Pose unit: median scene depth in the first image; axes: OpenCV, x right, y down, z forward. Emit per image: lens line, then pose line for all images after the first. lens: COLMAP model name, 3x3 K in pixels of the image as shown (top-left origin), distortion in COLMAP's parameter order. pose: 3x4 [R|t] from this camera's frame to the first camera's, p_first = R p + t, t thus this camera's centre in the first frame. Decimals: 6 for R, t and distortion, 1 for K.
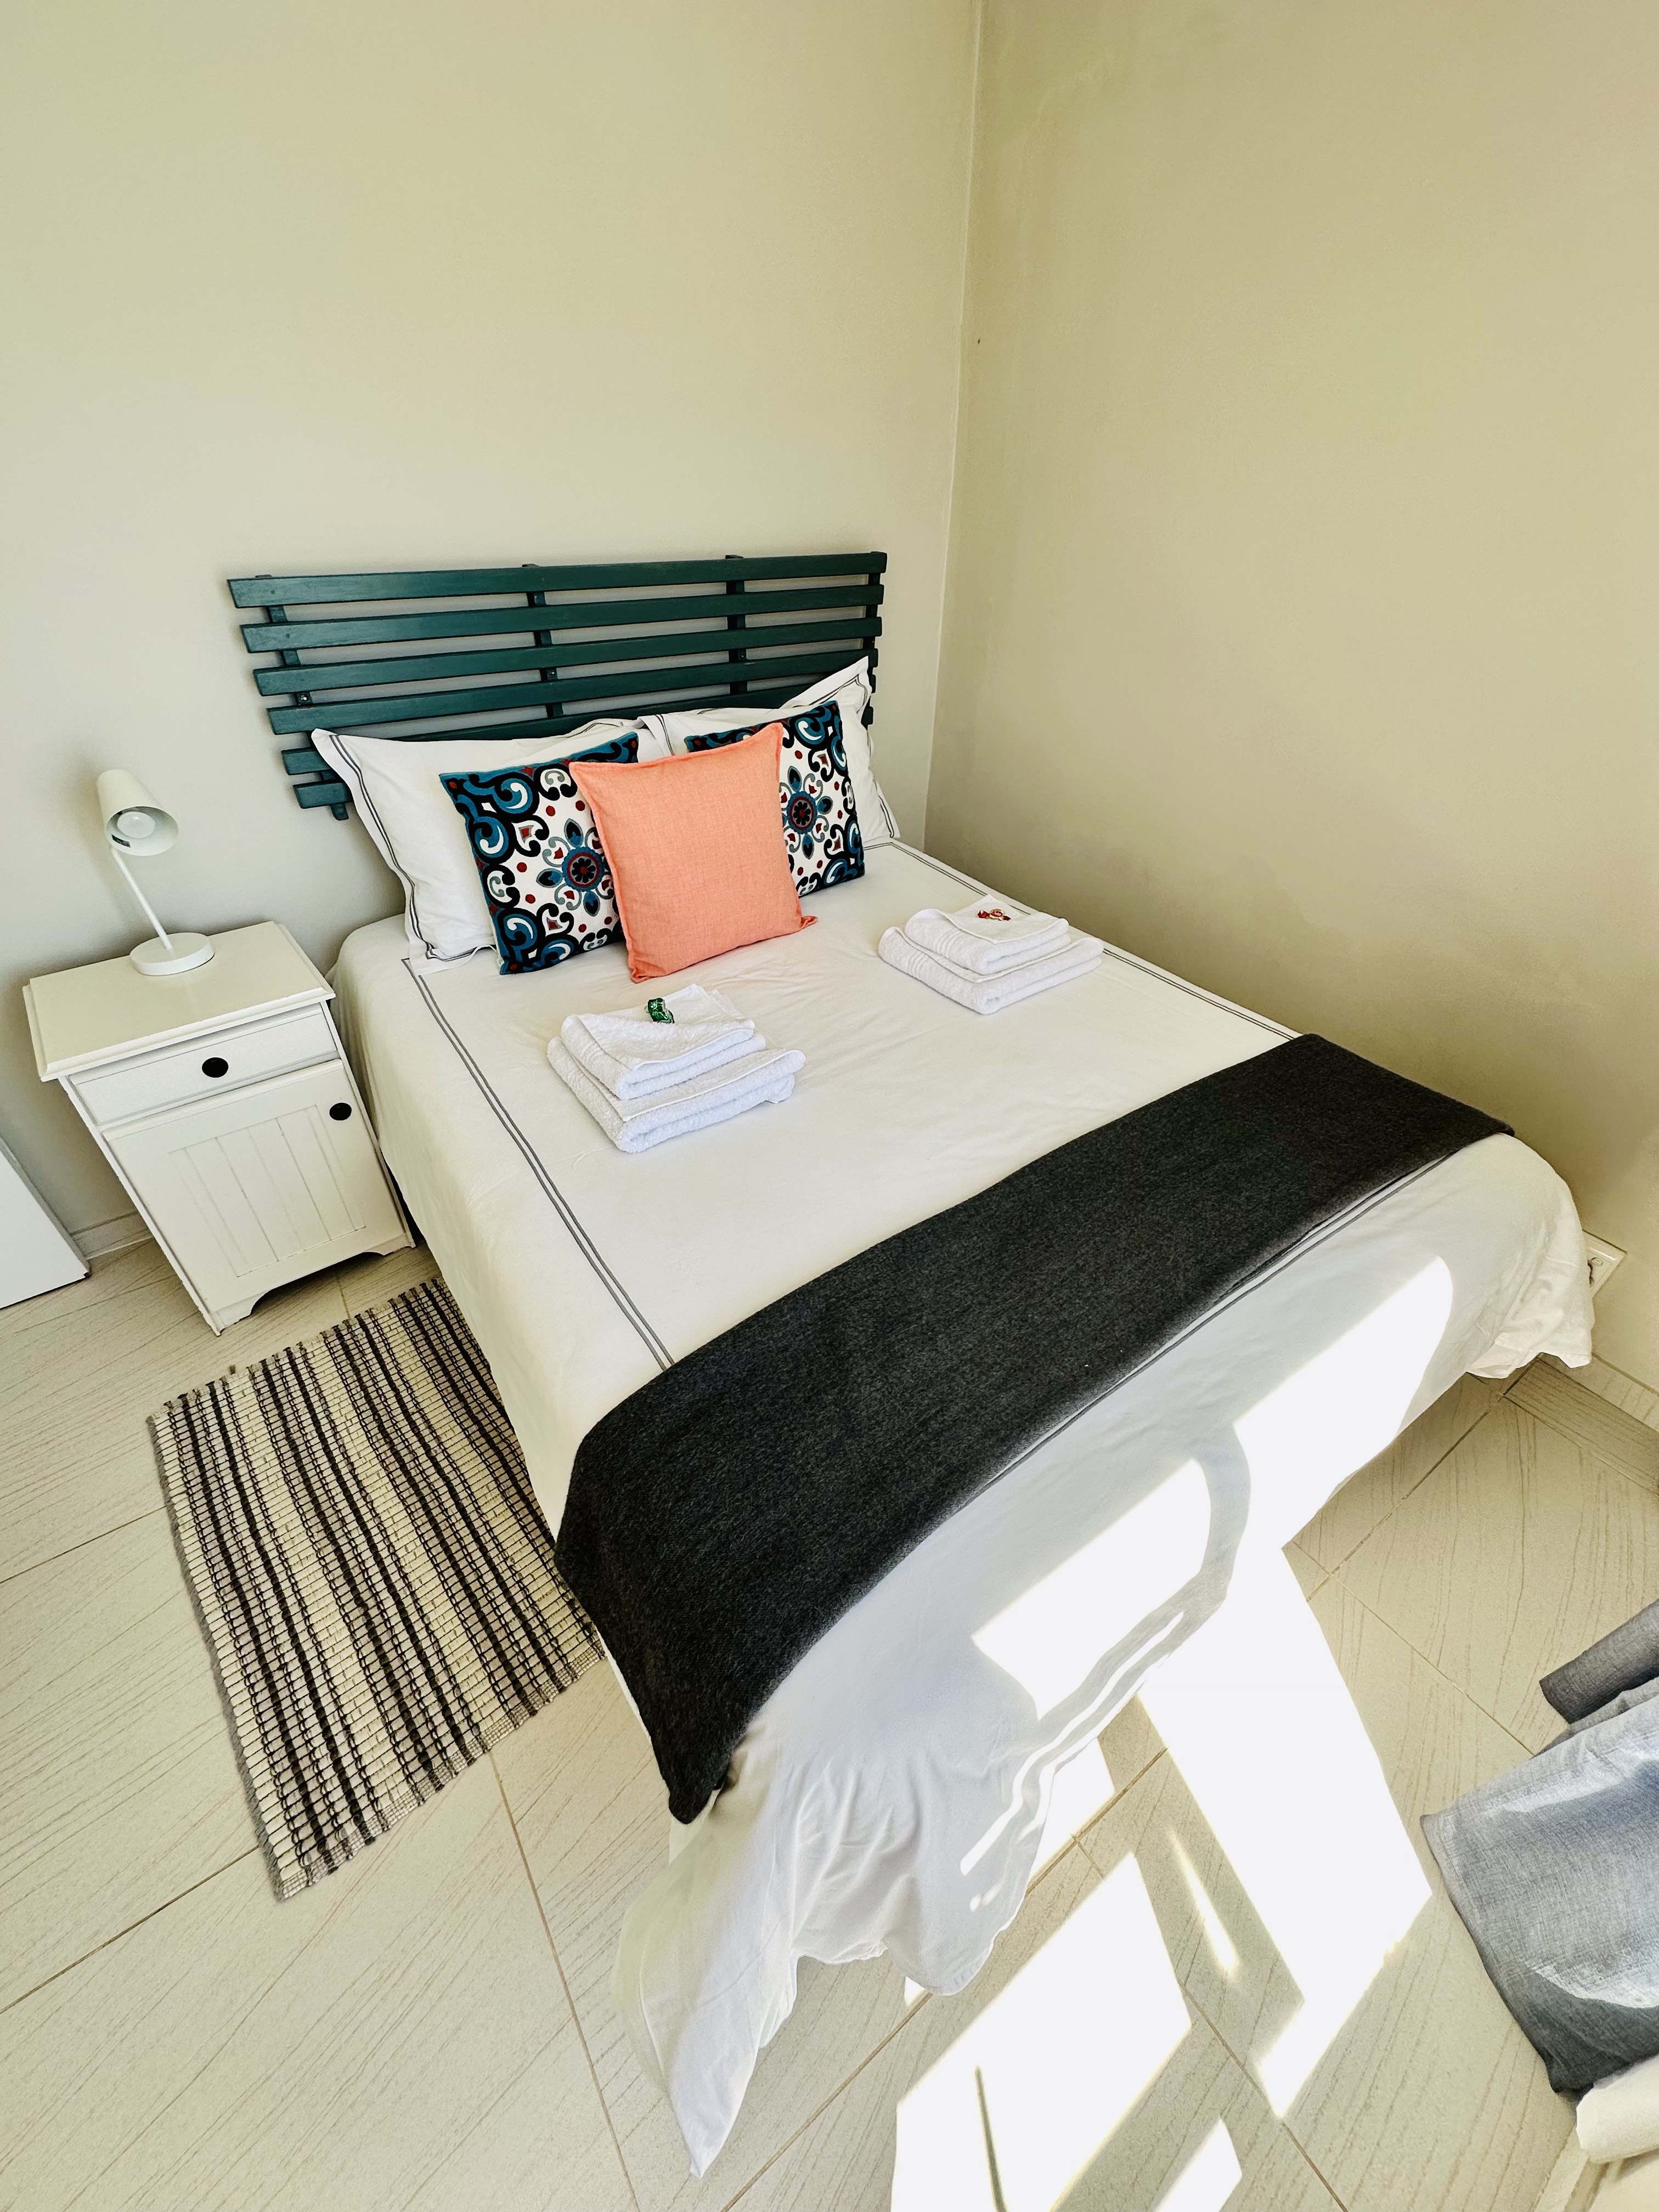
lens RADIAL K [[885.5, 0, 835.5], [0, 885.5, 1102.4], [0, 0, 1]] dist [-0.002975, 0.000181]
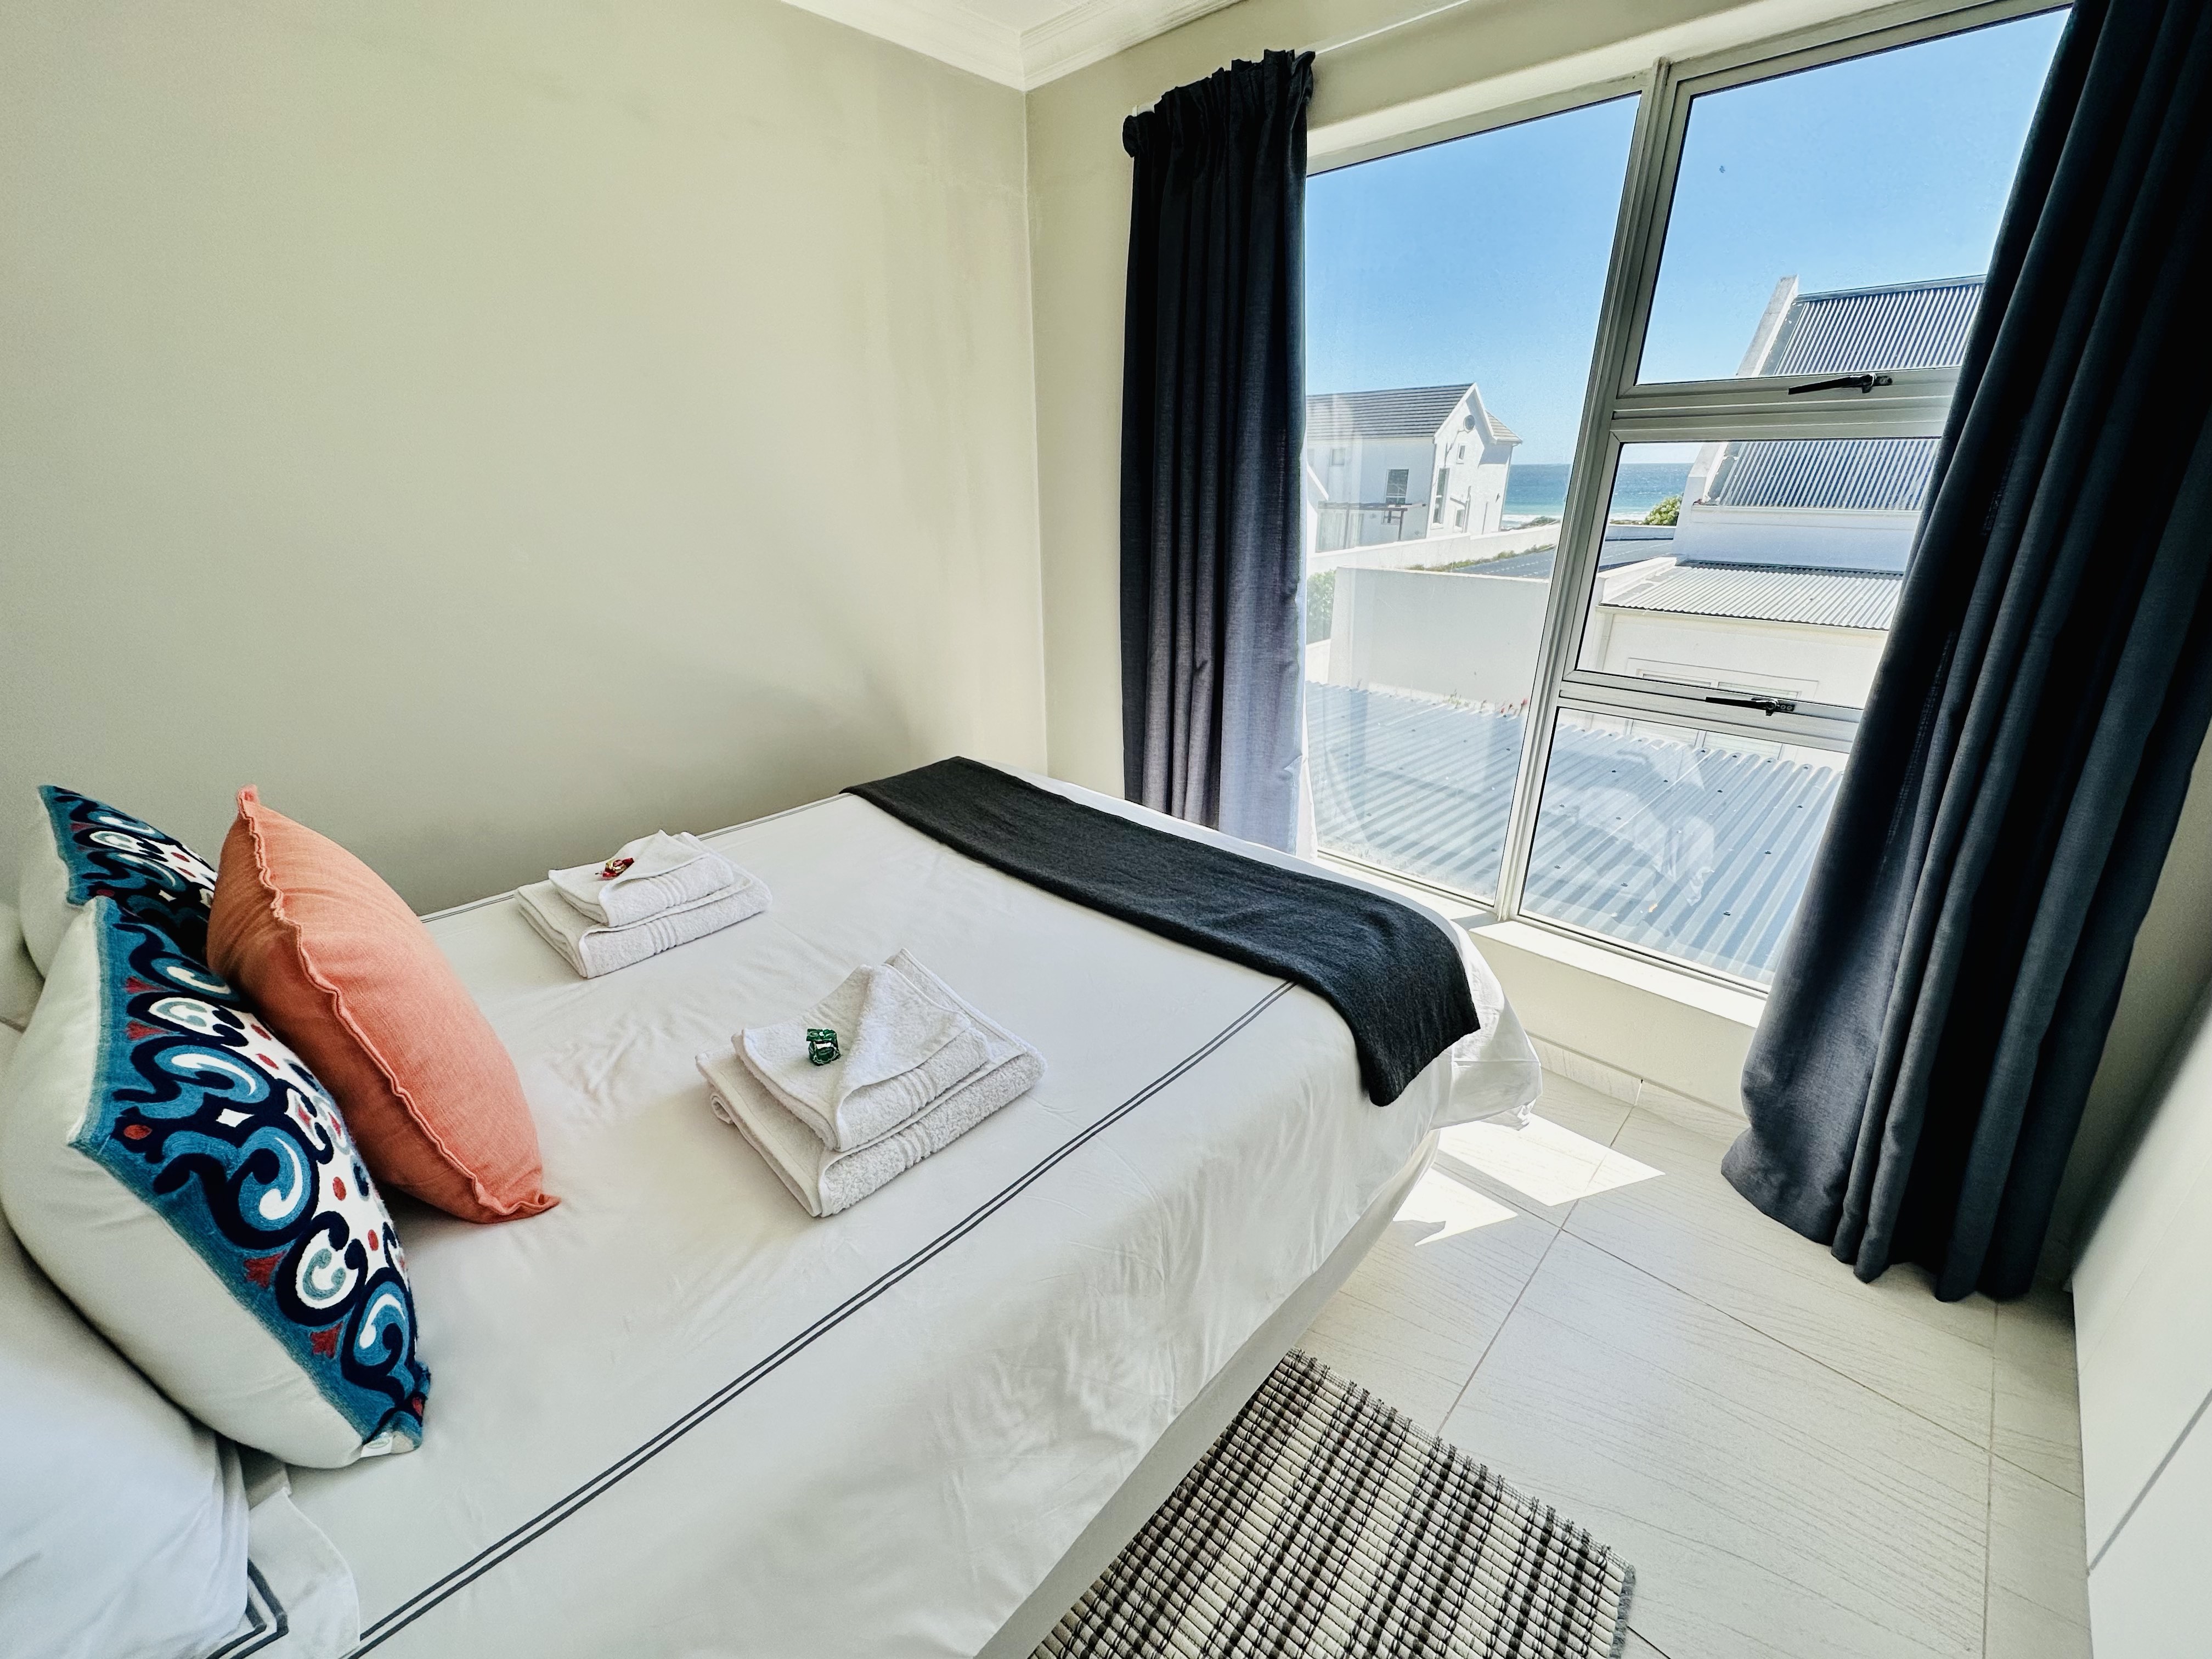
lens RADIAL K [[885.5, 0, 1106.0], [0, 885.5, 829.5], [0, 0, 1]] dist [-0.002975, 0.000181]
pose [[-0.190089, -0.382933, 0.904007, -0.764060], [0.579236, 0.699714, 0.418194, -0.361467], [-0.792686, 0.603128, 0.088800, 0.586803]]
